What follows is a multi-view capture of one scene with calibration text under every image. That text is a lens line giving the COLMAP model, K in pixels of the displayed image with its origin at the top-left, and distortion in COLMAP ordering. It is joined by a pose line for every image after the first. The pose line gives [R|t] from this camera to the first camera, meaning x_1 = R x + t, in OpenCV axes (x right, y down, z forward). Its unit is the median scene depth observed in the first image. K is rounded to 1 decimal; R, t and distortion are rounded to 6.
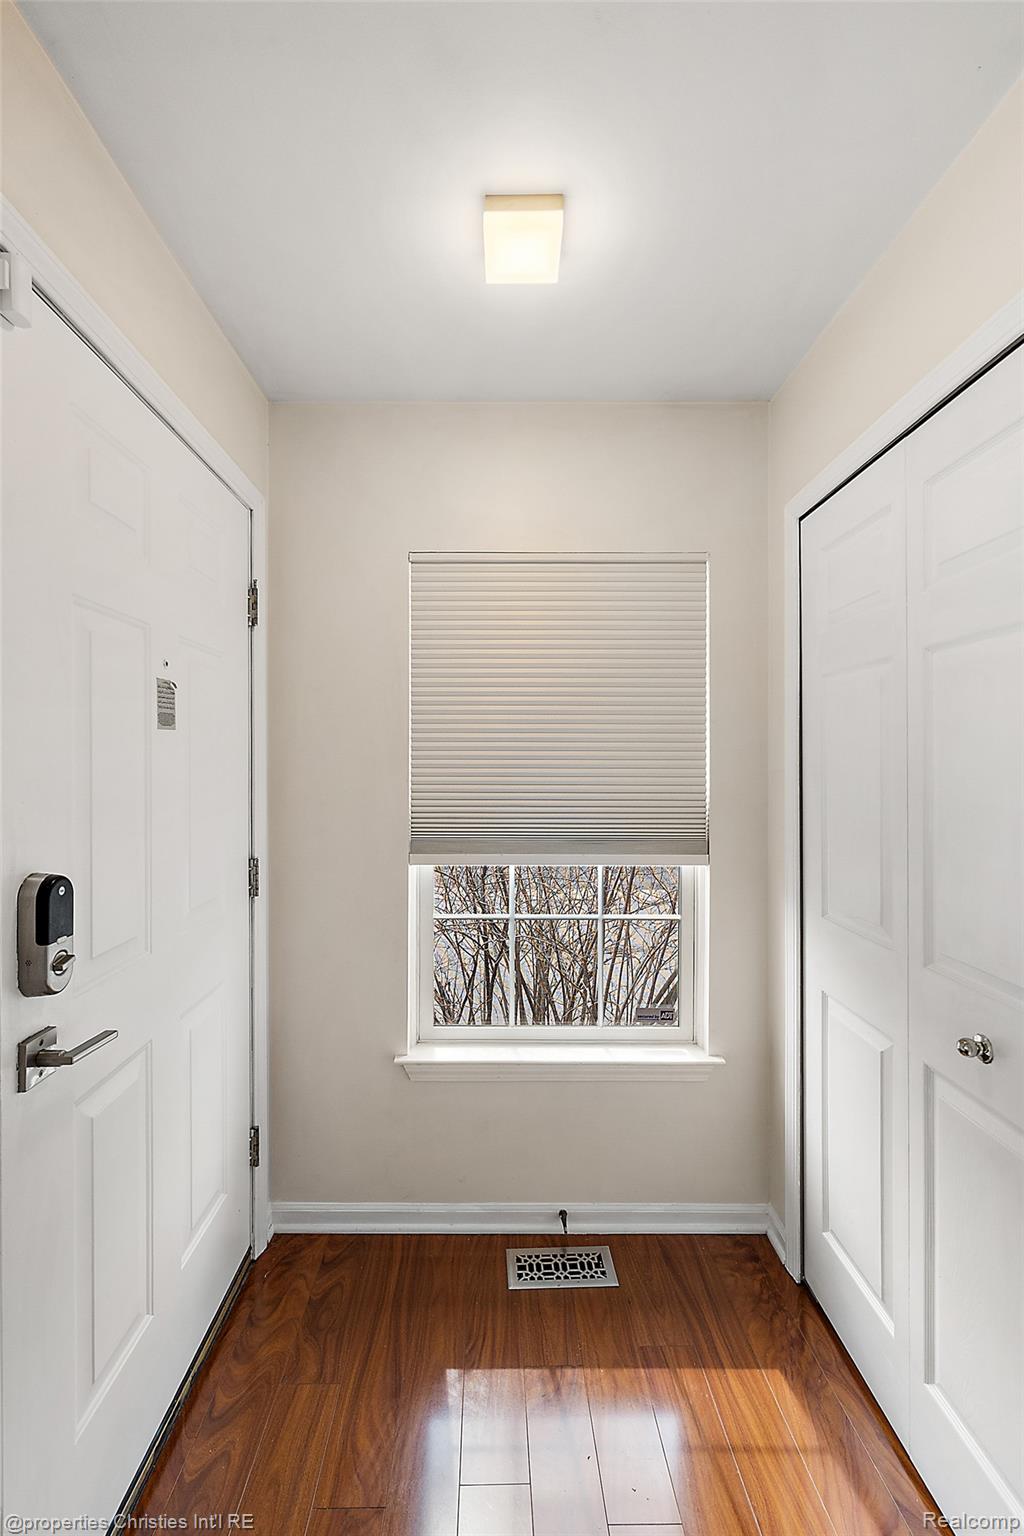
lens RADIAL K [[670.7, 0, 512.0], [0, 670.7, 768.0], [0, 0, 1]] dist [0.000241, -0.000042]
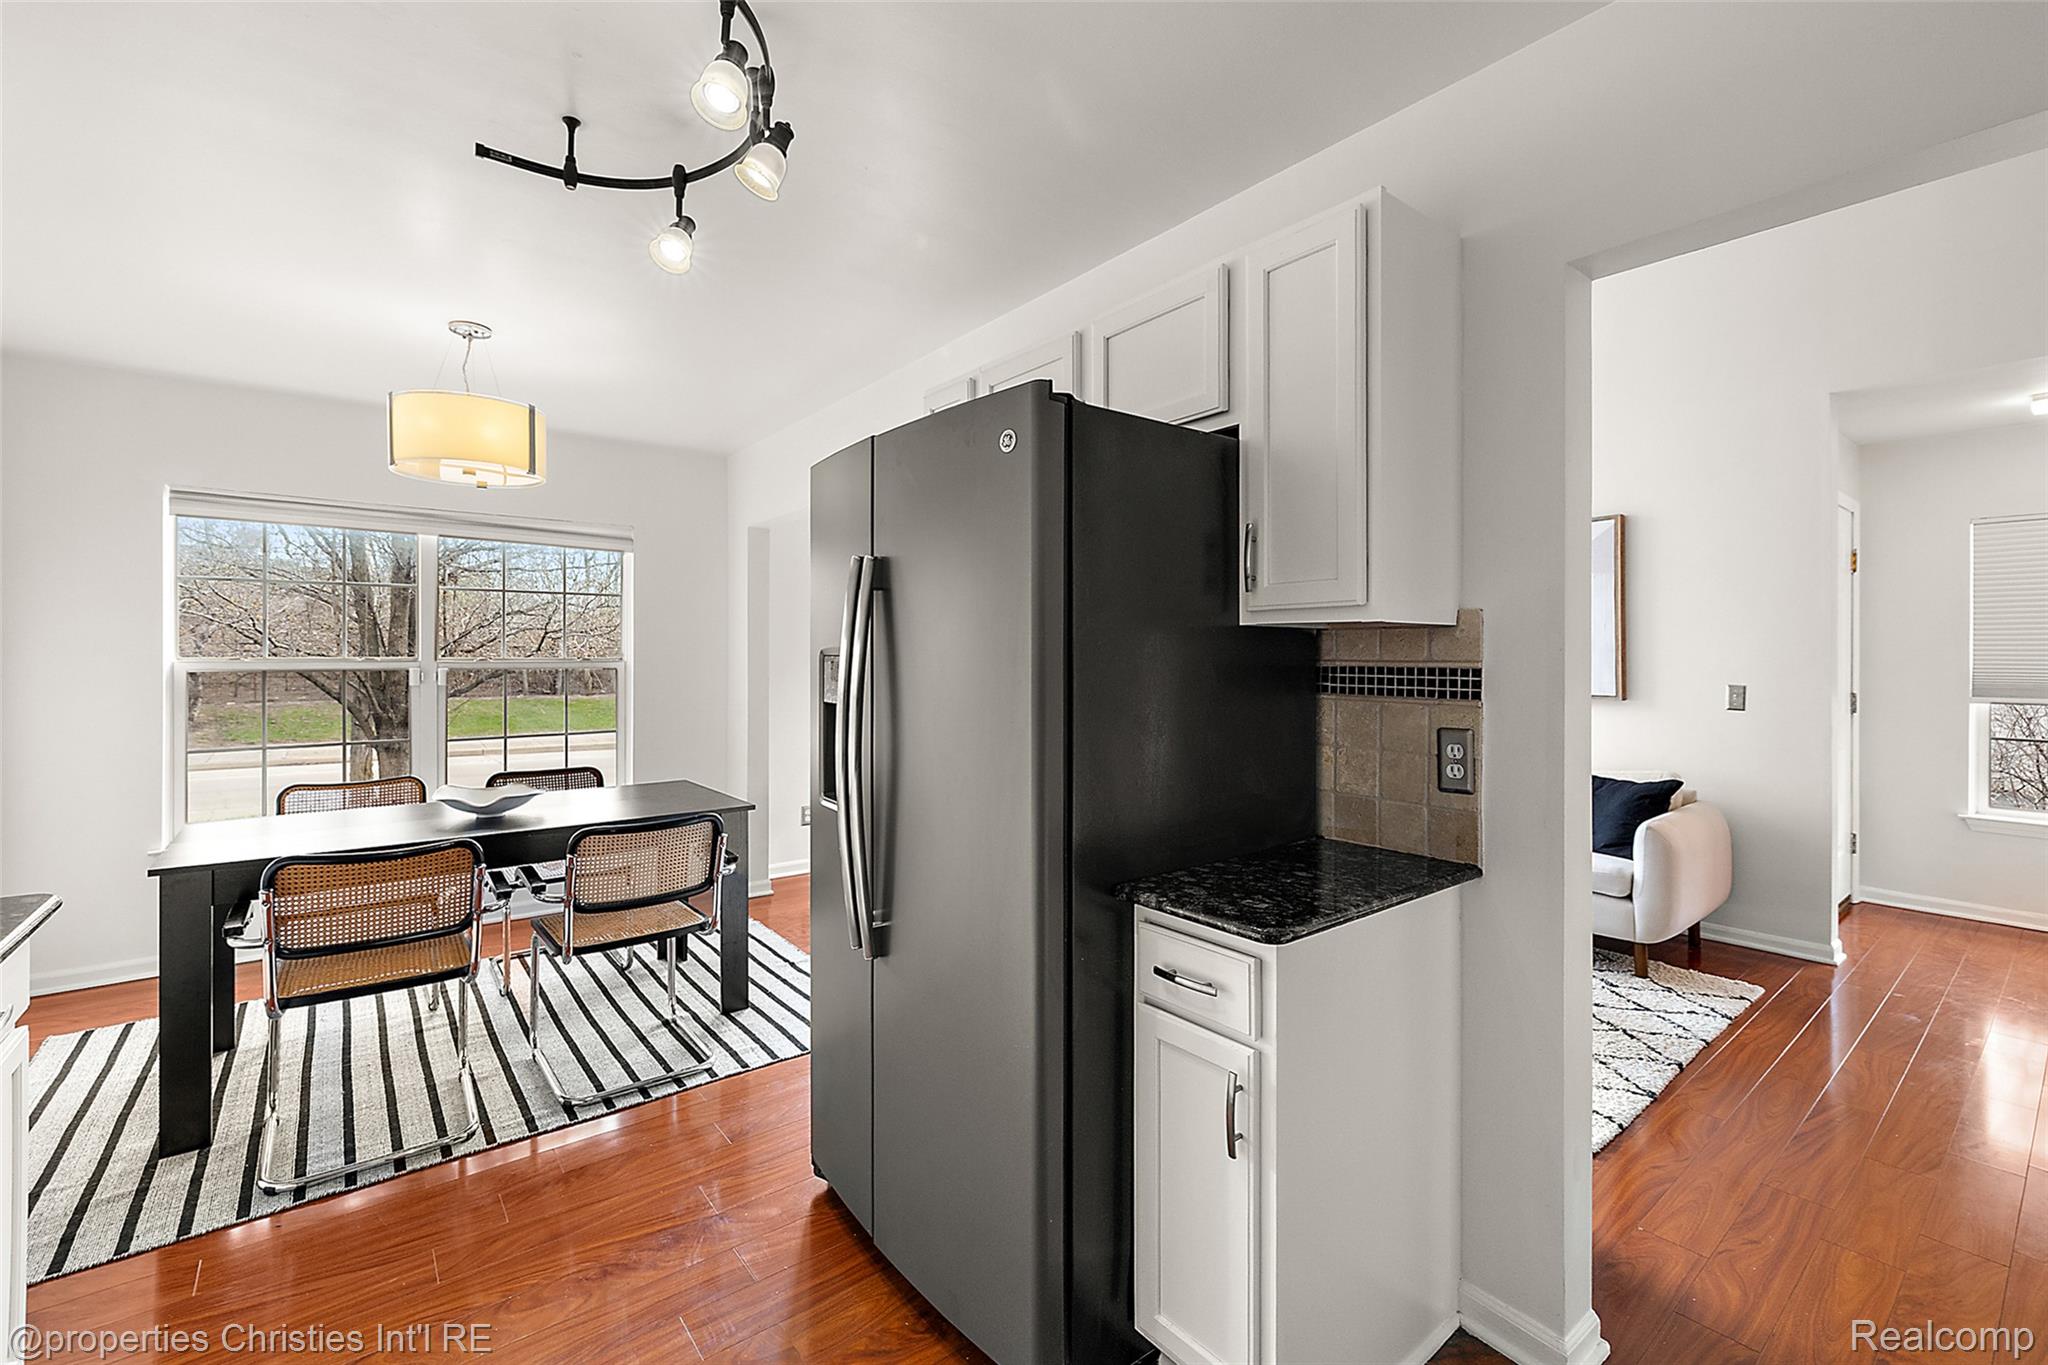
lens RADIAL K [[866.7, 0, 1024.4], [0, 866.7, 655.5], [0, 0, 1]] dist [-0.000614, -0.000410]
pose [[0.592830, 0.001993, -0.805325, 0.201096], [-0.008609, 0.999955, -0.003863, 0.054318], [0.805282, 0.009223, 0.592821, -2.348853]]
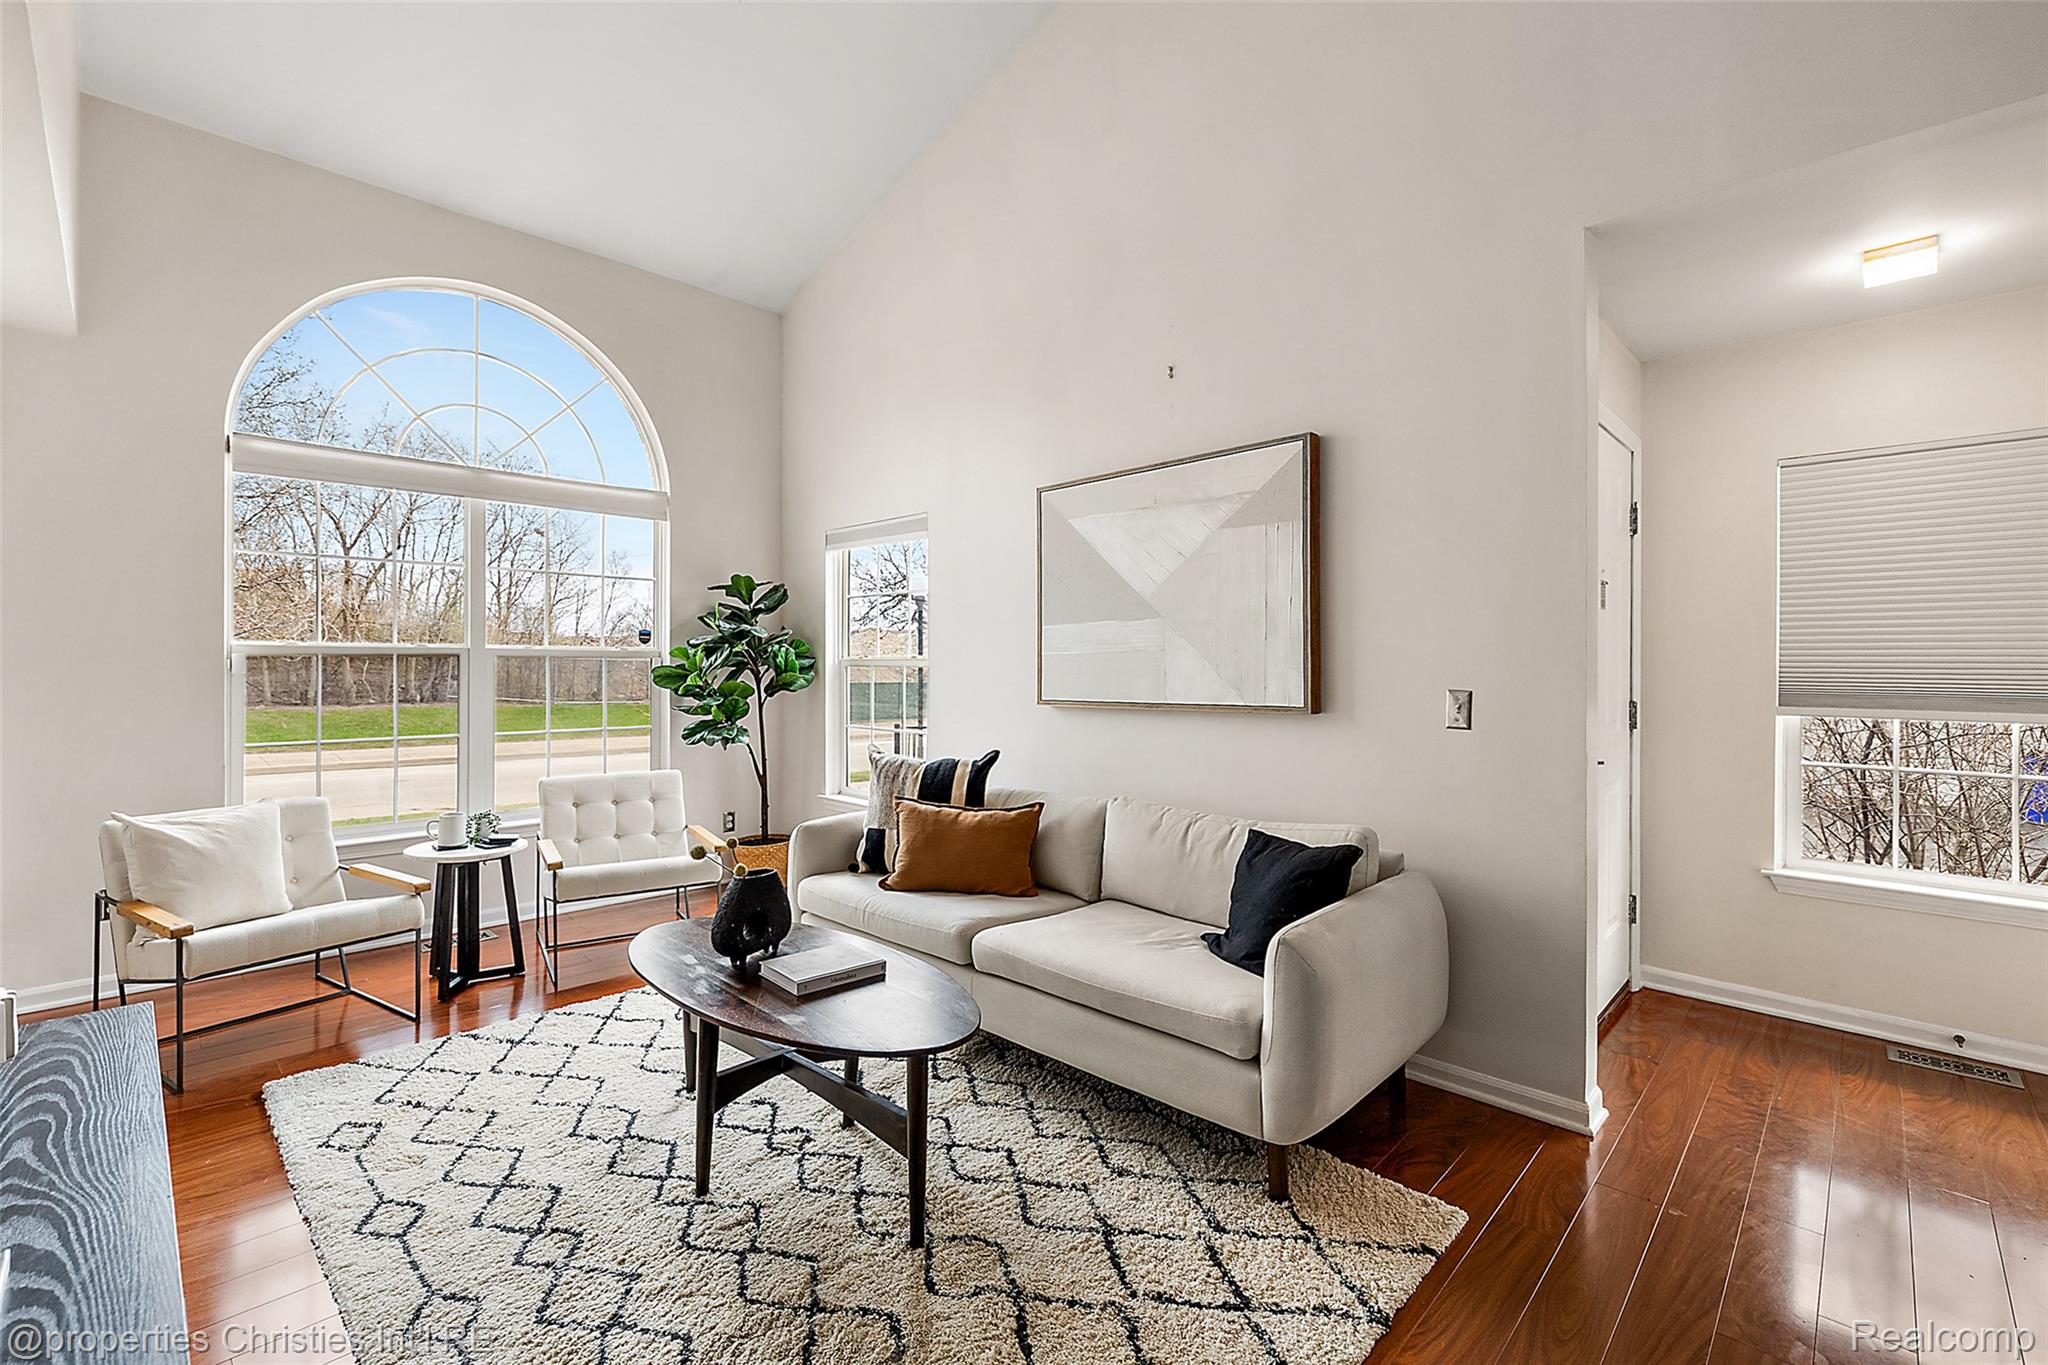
lens RADIAL K [[881.3, 0, 1023.6], [0, 881.3, 661.6], [0, 0, 1]] dist [0.001485, -0.000332]
pose [[0.692879, 0.002603, -0.721049, 0.056992], [-0.010361, 0.999926, -0.006347, 0.074548], [0.720979, 0.011869, 0.692855, -1.162824]]
